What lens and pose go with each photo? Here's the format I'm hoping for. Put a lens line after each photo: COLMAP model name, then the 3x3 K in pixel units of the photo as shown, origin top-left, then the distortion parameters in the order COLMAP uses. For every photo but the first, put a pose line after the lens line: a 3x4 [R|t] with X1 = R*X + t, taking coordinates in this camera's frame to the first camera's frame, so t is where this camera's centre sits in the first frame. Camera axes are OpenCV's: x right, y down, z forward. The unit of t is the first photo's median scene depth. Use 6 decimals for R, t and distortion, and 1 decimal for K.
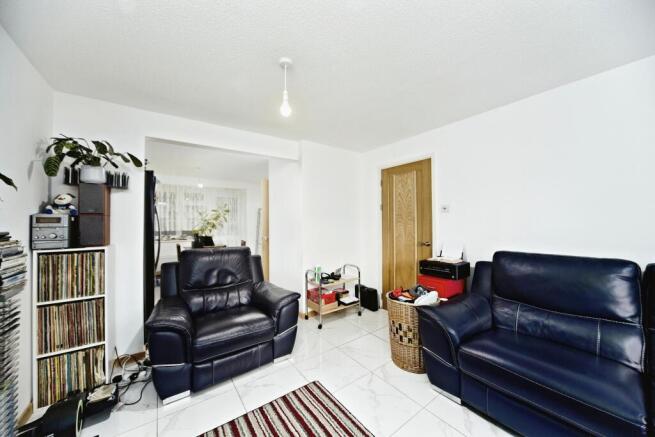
lens RADIAL K [[233.5, 0, 331.8], [0, 233.5, 223.7], [0, 0, 1]] dist [-0.015283, 0.000120]
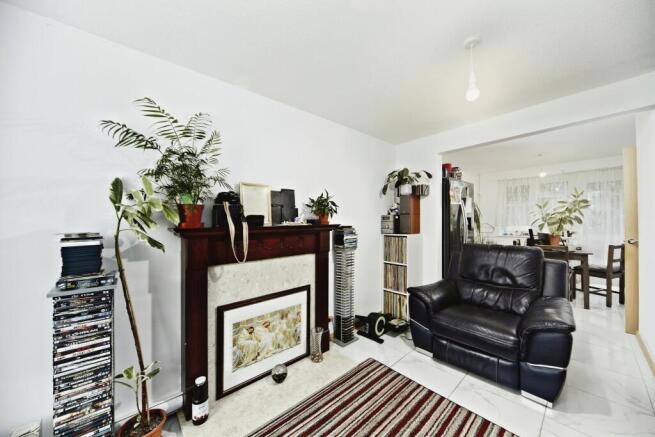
lens RADIAL K [[233.5, 0, 330.7], [0, 233.5, 217.8], [0, 0, 1]] dist [-0.015283, 0.000120]
pose [[0.092022, -0.005820, -0.995740, 0.526912], [0.008529, 0.999951, -0.005057, -0.010000], [0.995720, -0.008028, 0.092067, 0.306362]]
